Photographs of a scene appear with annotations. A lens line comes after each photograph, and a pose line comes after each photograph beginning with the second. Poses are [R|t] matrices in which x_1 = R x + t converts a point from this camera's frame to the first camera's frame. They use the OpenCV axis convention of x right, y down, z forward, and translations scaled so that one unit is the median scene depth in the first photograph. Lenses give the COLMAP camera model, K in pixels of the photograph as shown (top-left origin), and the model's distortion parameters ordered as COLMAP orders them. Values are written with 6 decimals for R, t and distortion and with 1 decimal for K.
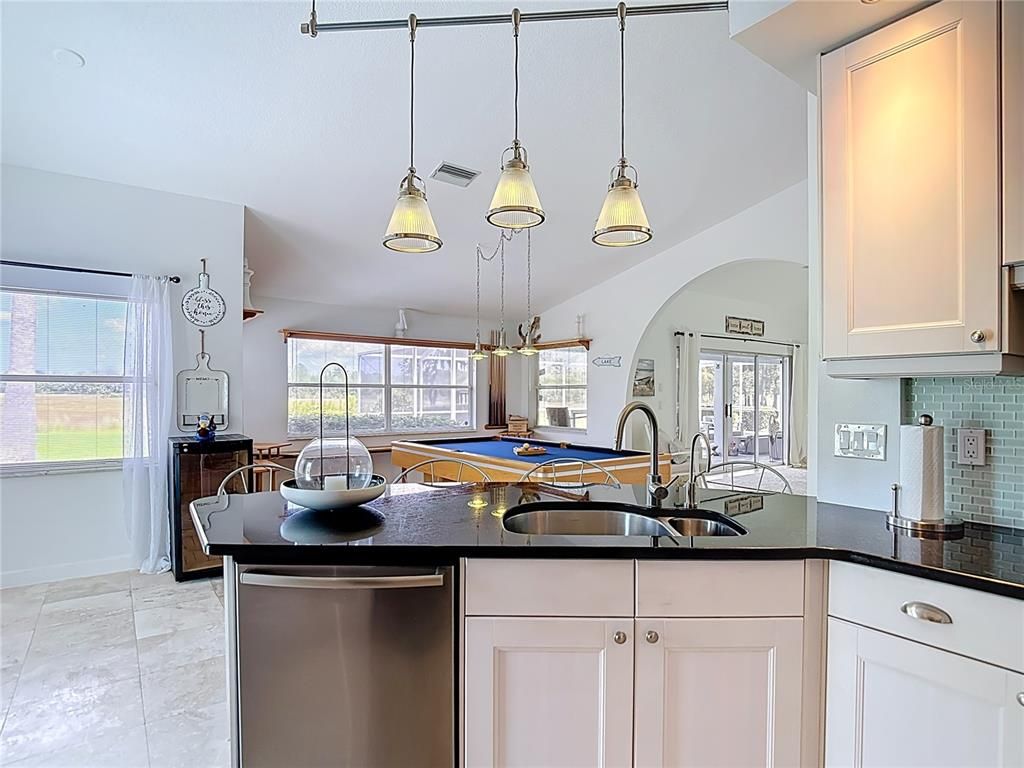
lens RADIAL K [[545.4, 0, 517.3], [0, 545.4, 391.0], [0, 0, 1]] dist [0.017285, -0.036596]
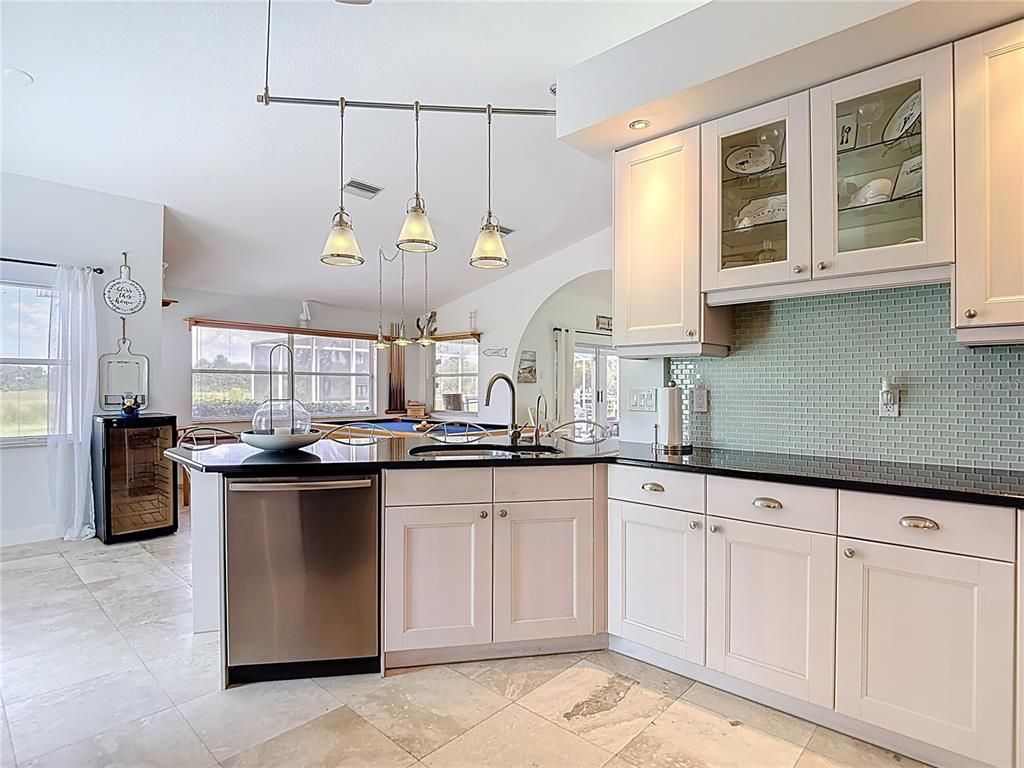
lens RADIAL K [[545.4, 0, 517.3], [0, 545.4, 391.0], [0, 0, 1]] dist [0.017285, -0.036596]
pose [[0.982593, -0.001669, 0.185764, -0.005371], [-0.000347, 0.999941, 0.010820, 0.024281], [-0.185772, -0.010696, 0.982535, -0.224762]]
